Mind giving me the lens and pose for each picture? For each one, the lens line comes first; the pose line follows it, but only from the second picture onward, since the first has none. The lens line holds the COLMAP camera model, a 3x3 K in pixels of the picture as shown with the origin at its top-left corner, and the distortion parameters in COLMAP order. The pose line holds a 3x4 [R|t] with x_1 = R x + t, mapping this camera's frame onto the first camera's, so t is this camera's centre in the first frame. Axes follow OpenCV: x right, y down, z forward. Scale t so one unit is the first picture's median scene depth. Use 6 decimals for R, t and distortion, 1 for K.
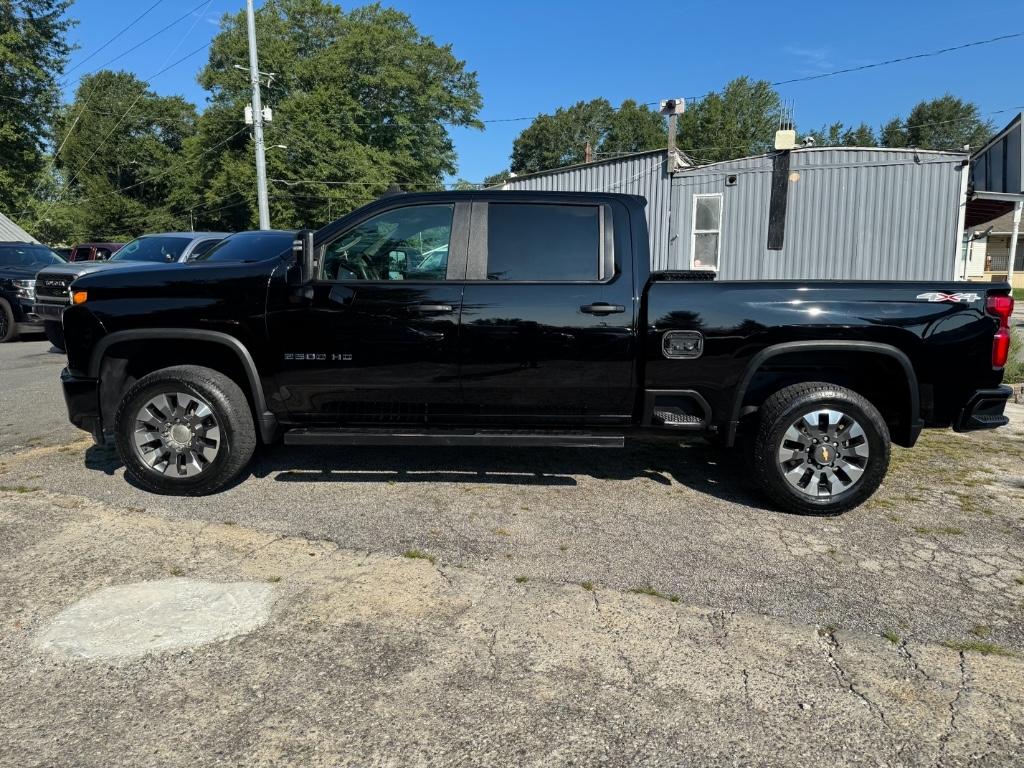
lens RADIAL K [[708.1, 0, 579.9], [0, 708.1, 402.7], [0, 0, 1]] dist [0.012629, -0.023845]
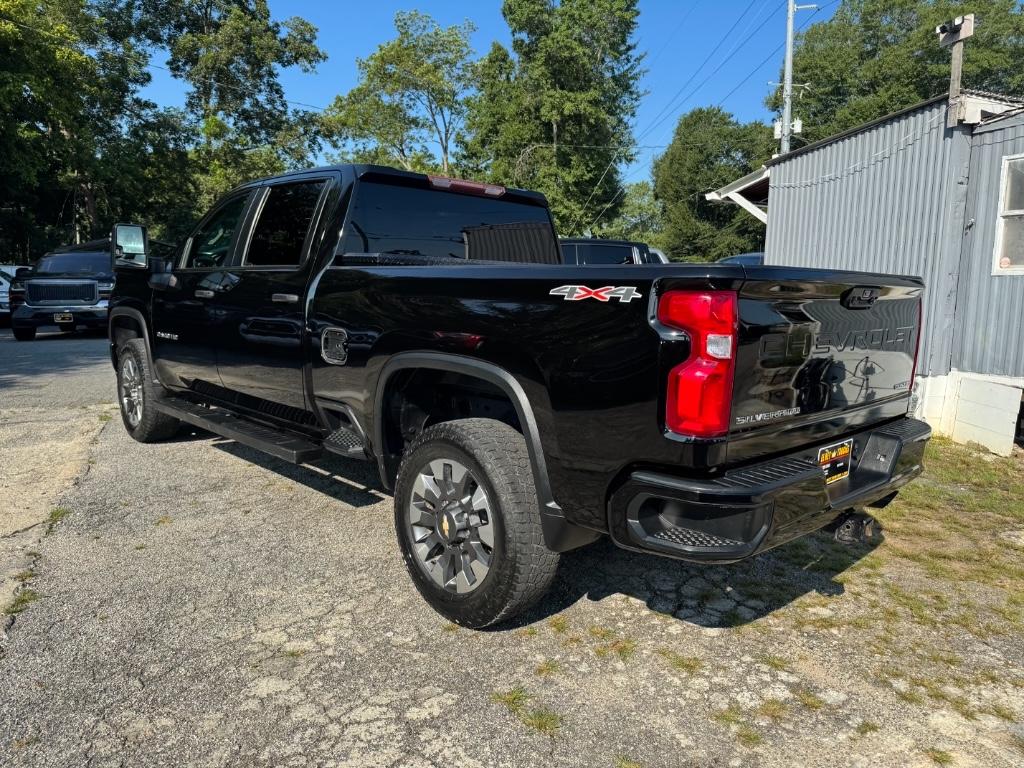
lens RADIAL K [[751.7, 0, 553.4], [0, 751.7, 398.1], [0, 0, 1]] dist [0.017359, -0.027940]
pose [[0.688493, 0.107237, -0.717271, 0.397770], [-0.136270, 0.990521, 0.017288, -0.032223], [0.712326, 0.085840, 0.696580, 0.251371]]
